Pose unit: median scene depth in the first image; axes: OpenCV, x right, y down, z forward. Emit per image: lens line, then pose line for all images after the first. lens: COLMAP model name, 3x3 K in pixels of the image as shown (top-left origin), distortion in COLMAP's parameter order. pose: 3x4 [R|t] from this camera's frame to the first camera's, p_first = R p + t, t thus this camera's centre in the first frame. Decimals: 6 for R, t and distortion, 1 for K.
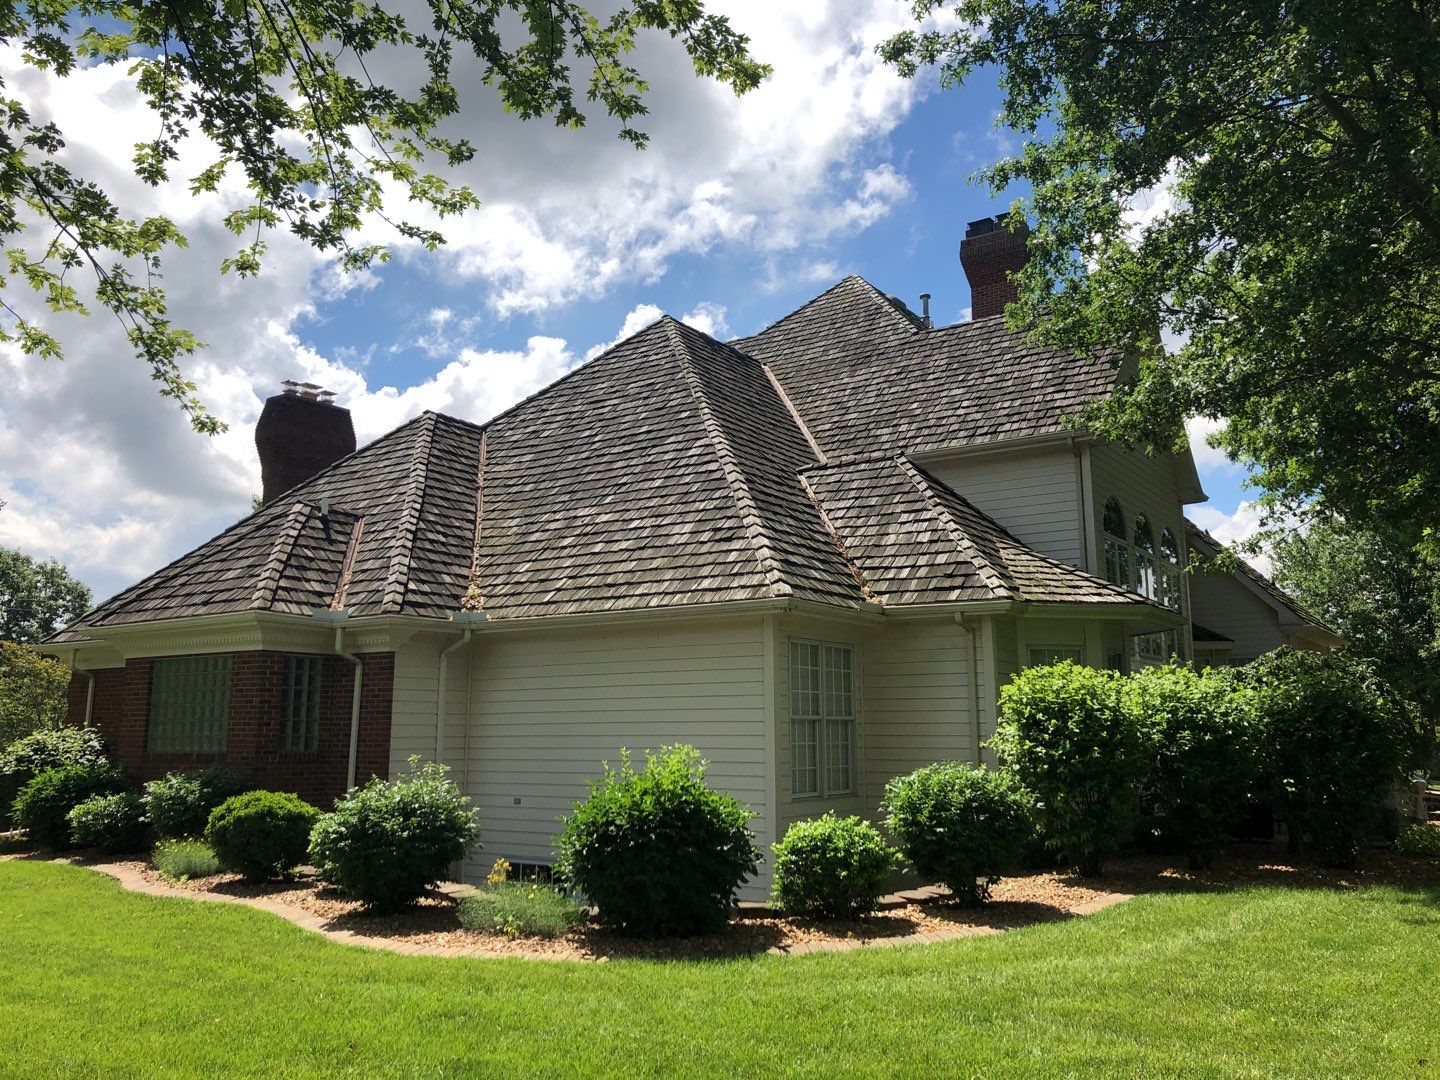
lens RADIAL K [[1172.4, 0, 723.2], [0, 1172.4, 549.1], [0, 0, 1]] dist [0.037939, -0.035480]
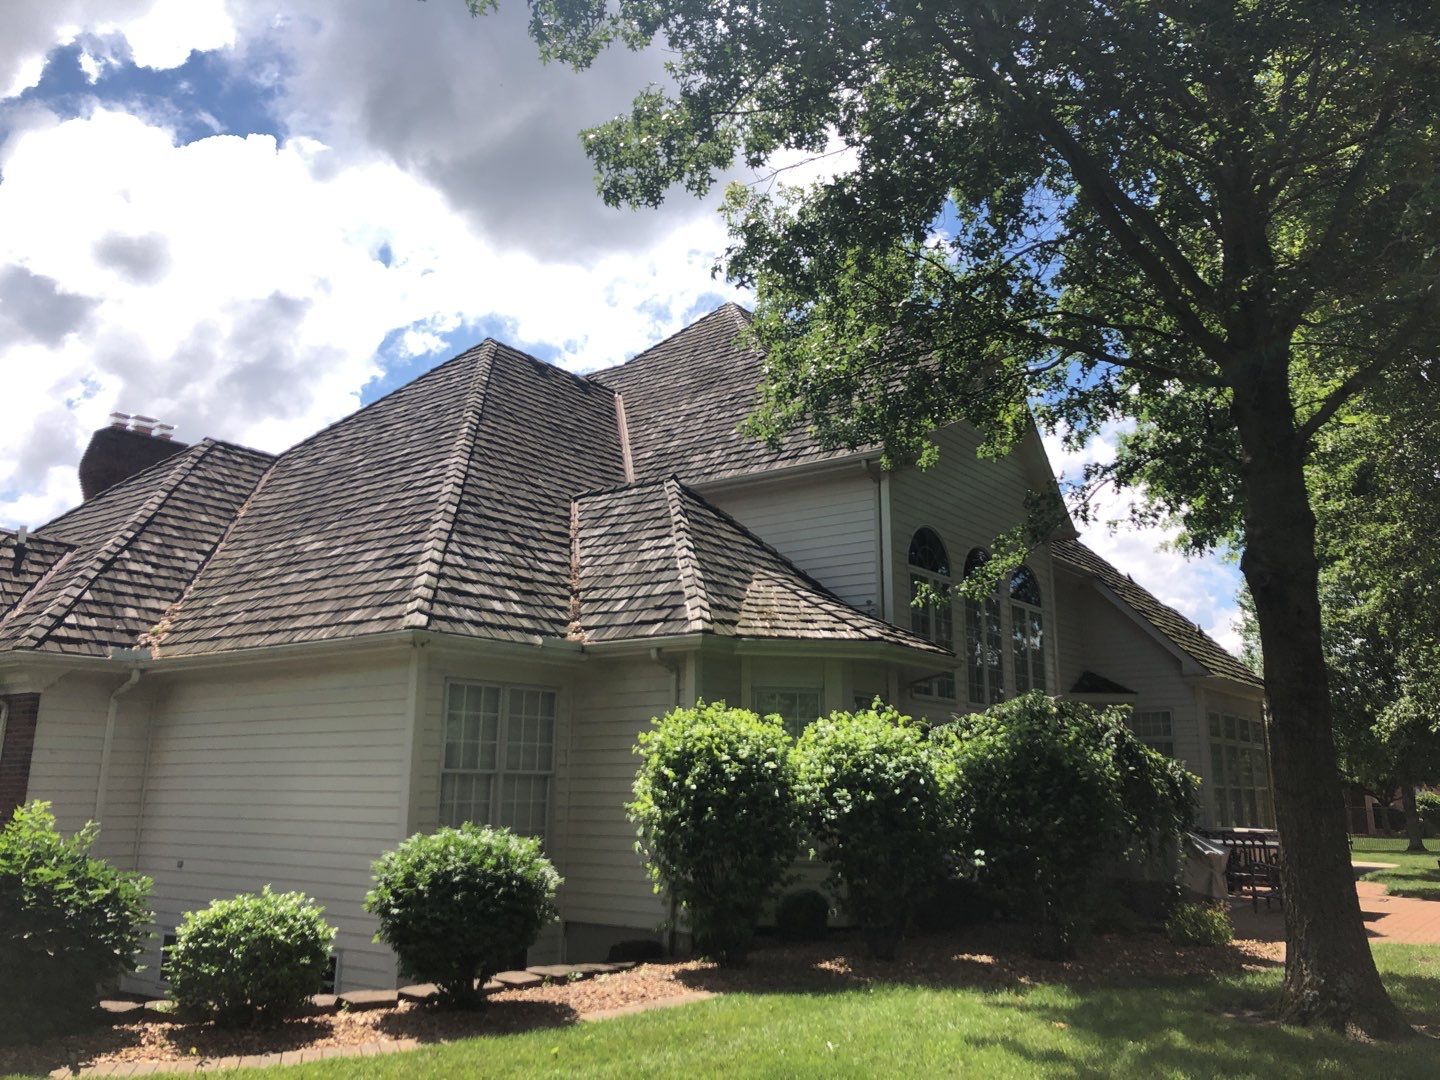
lens RADIAL K [[1172.4, 0, 717.9], [0, 1172.4, 526.3], [0, 0, 1]] dist [0.037939, -0.035480]
pose [[0.999028, -0.000763, -0.044084, 0.261225], [-0.002228, 0.997698, -0.067777, 0.020102], [0.044034, 0.067810, 0.996726, 0.122166]]
